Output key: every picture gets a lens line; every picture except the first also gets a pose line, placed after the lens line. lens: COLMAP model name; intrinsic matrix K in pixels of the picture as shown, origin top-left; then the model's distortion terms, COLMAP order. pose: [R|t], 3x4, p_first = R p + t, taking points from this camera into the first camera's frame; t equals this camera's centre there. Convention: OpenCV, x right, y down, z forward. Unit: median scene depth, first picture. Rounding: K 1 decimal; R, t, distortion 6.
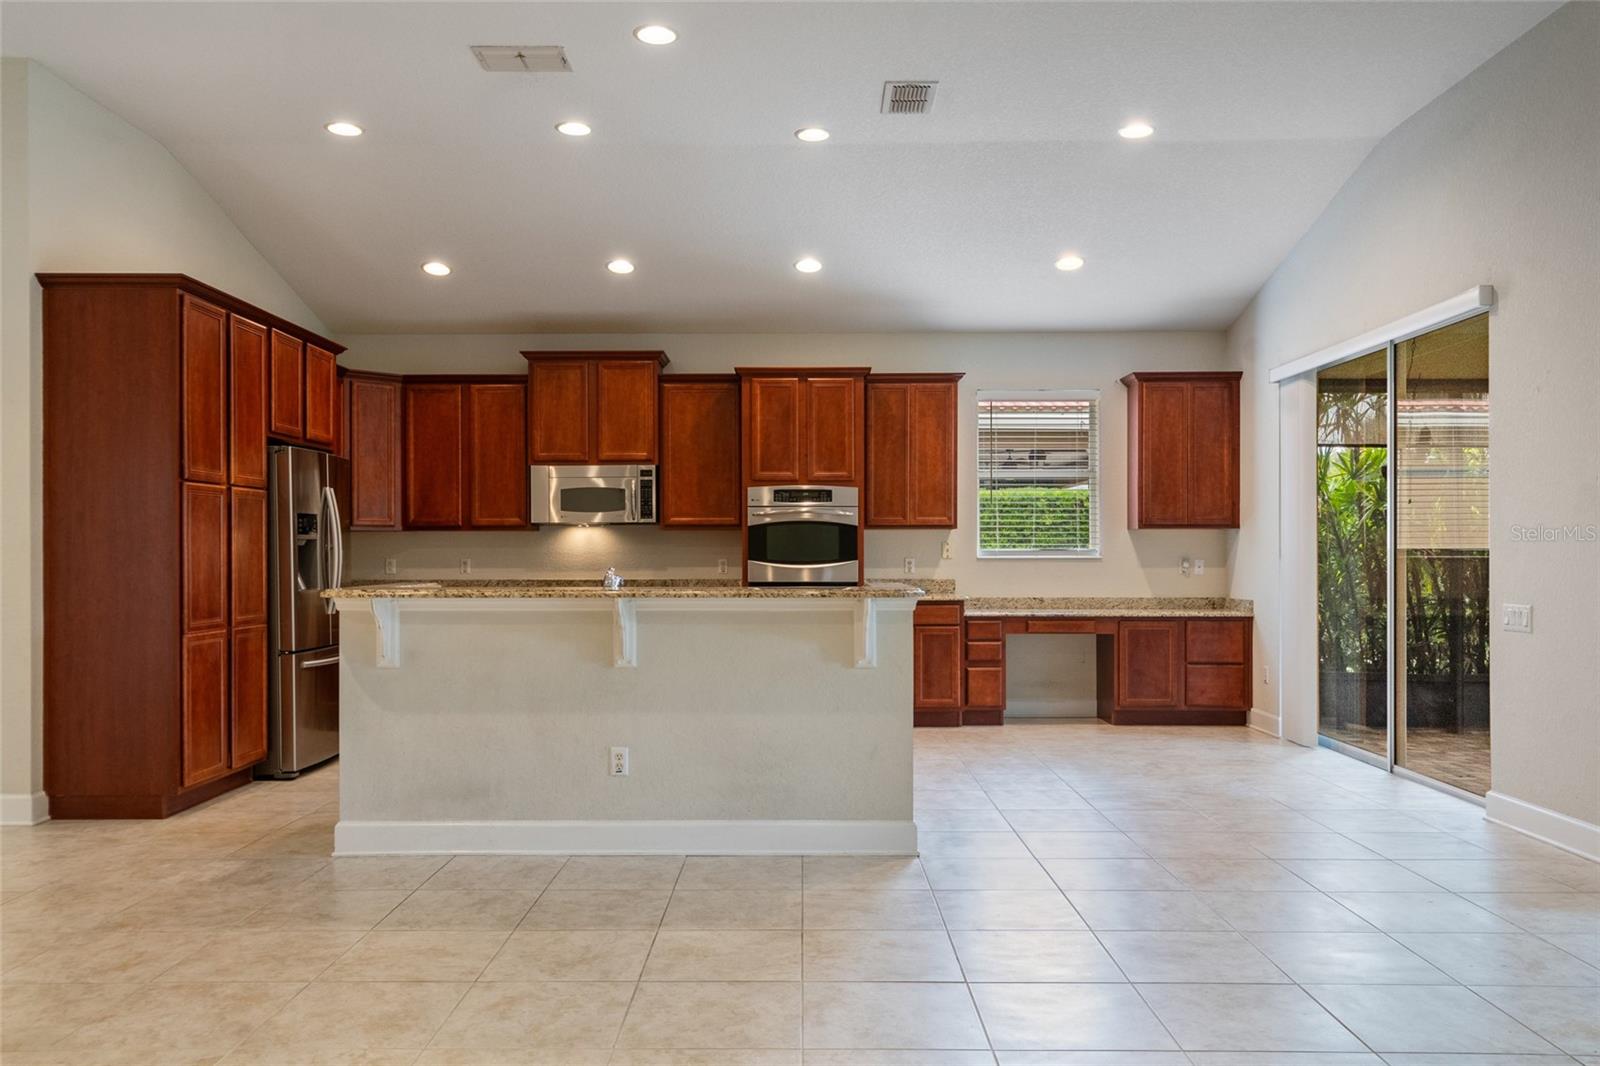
lens RADIAL K [[1215.1, 0, 790.1], [0, 1215.1, 554.6], [0, 0, 1]] dist [0.012551, -0.004995]
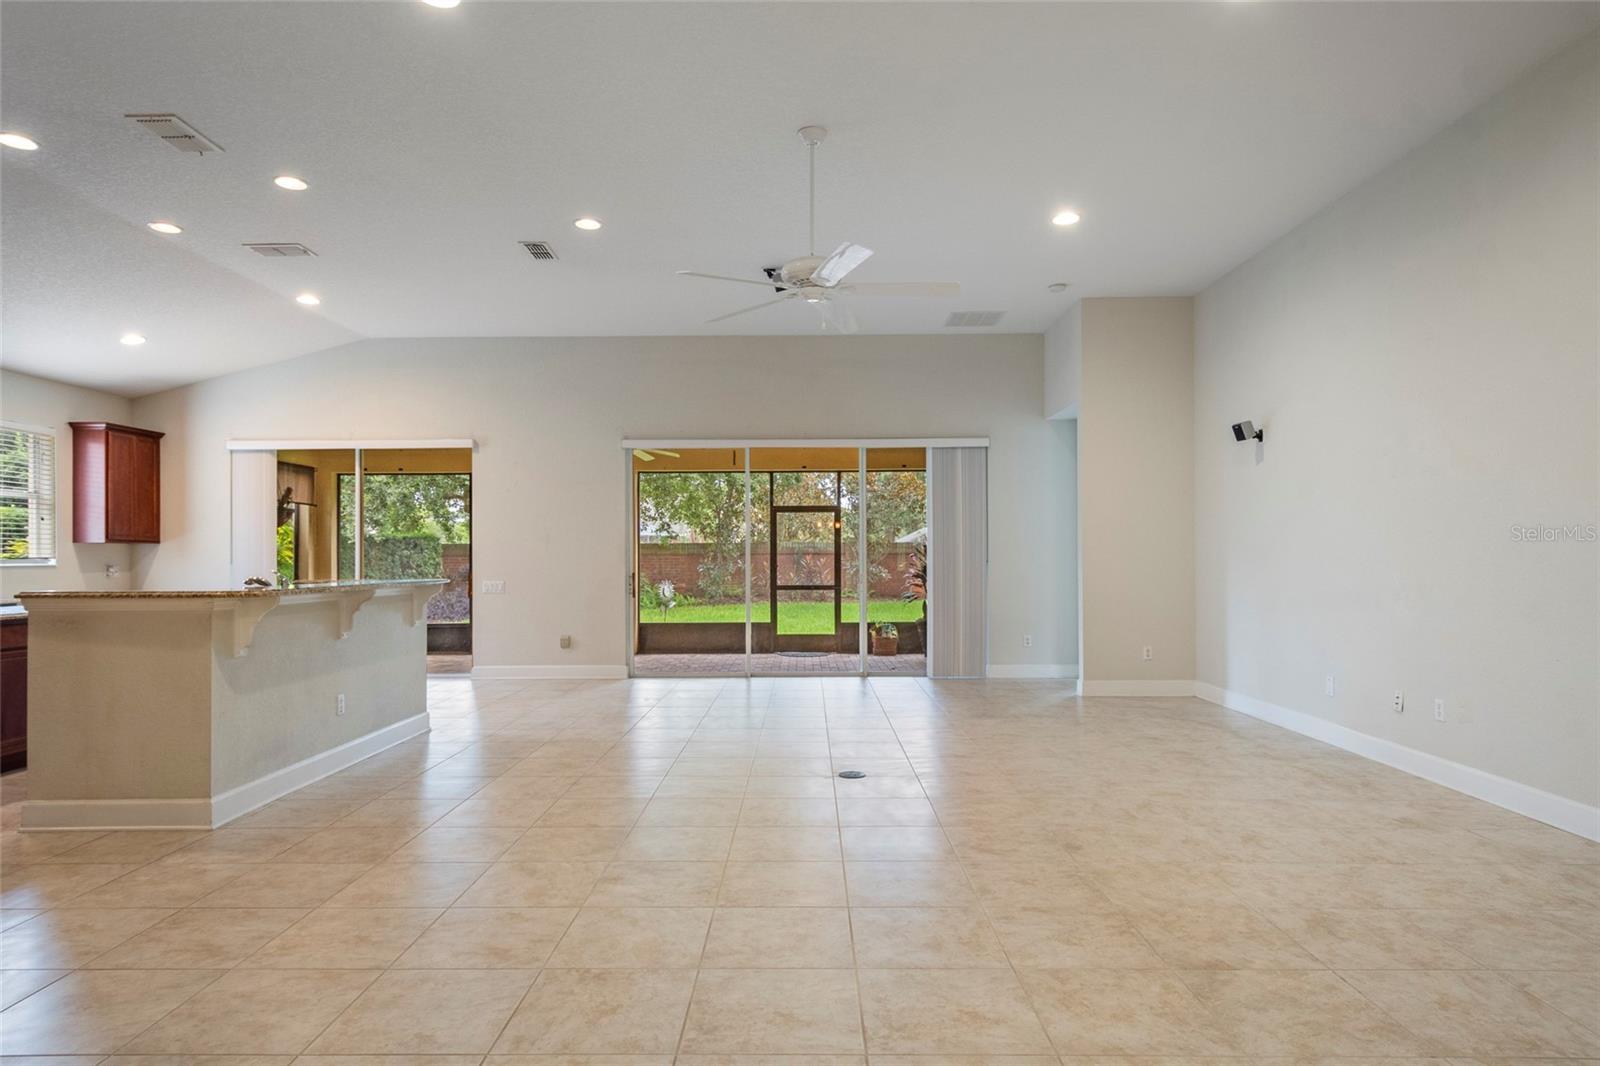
lens RADIAL K [[904.7, 0, 800.8], [0, 904.7, 553.7], [0, 0, 1]] dist [0.011547, -0.006895]
pose [[-0.007220, 0.005399, 0.999959, -0.709493], [0.006970, 0.999961, -0.005348, 0.000852], [-0.999950, 0.006931, -0.007258, 0.269561]]
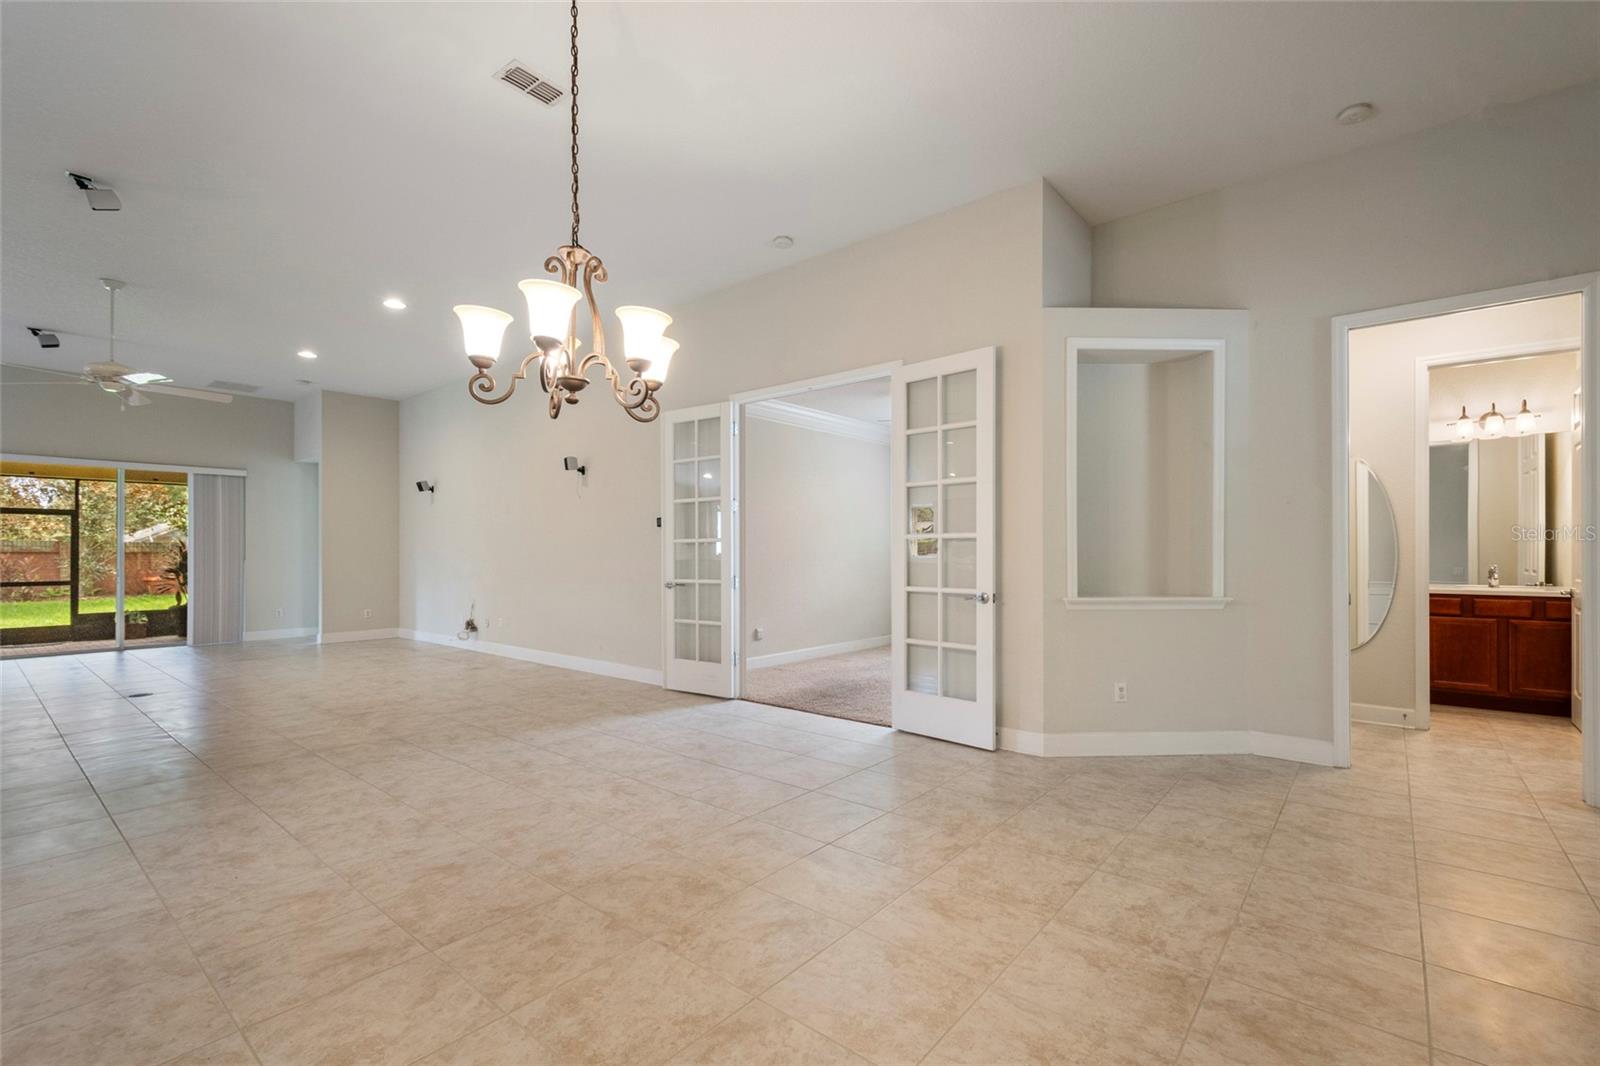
lens RADIAL K [[704.9, 0, 785.2], [0, 704.9, 549.5], [0, 0, 1]] dist [0.010986, -0.000599]
pose [[-0.766170, 0.007544, 0.642594, -1.082208], [0.006152, 0.999971, -0.004404, 0.001372], [-0.642609, 0.000578, -0.766194, 0.366010]]
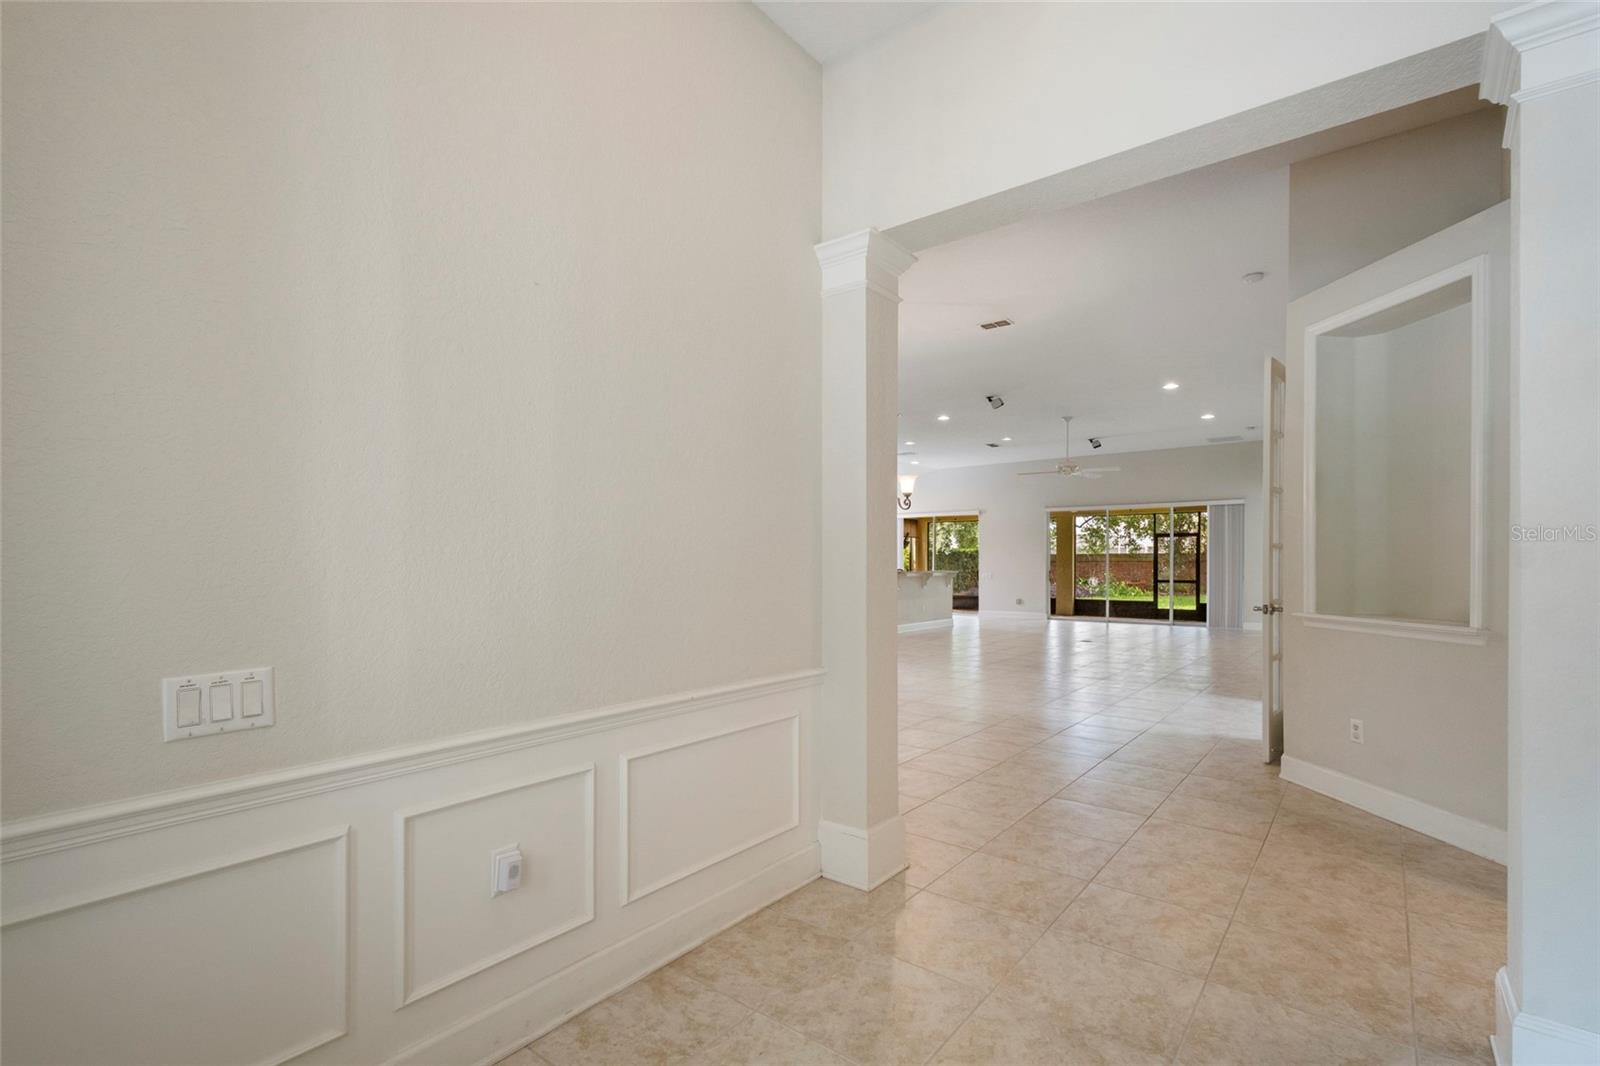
lens RADIAL K [[704.9, 0, 793.5], [0, 704.9, 551.9], [0, 0, 1]] dist [0.010986, -0.000599]
pose [[0.615838, 0.015349, 0.787723, -1.456932], [-0.001845, 0.999836, -0.018039, 0.003800], [-0.787870, 0.009656, 0.615765, -0.136018]]
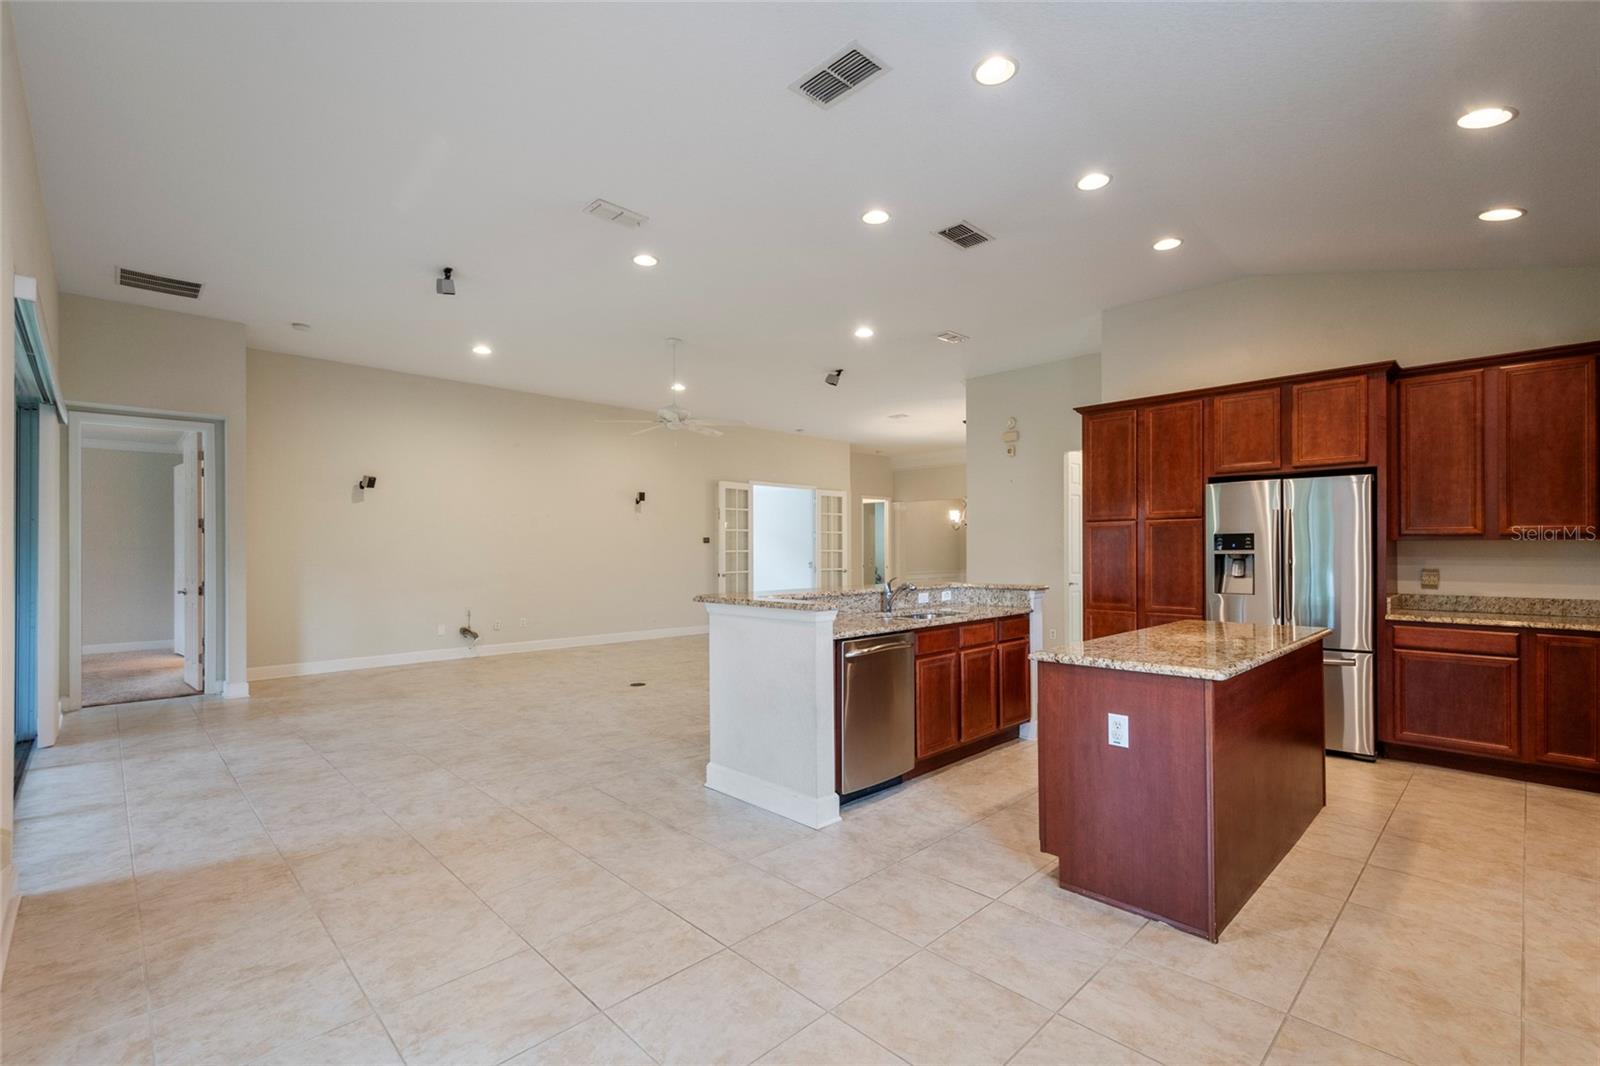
lens RADIAL K [[704.9, 0, 799.7], [0, 704.9, 539.5], [0, 0, 1]] dist [0.010986, -0.000599]
pose [[-0.706589, -0.006135, -0.707597, 0.353925], [0.003272, 0.999923, -0.011937, -0.016736], [0.707616, -0.010750, -0.706515, 0.963427]]
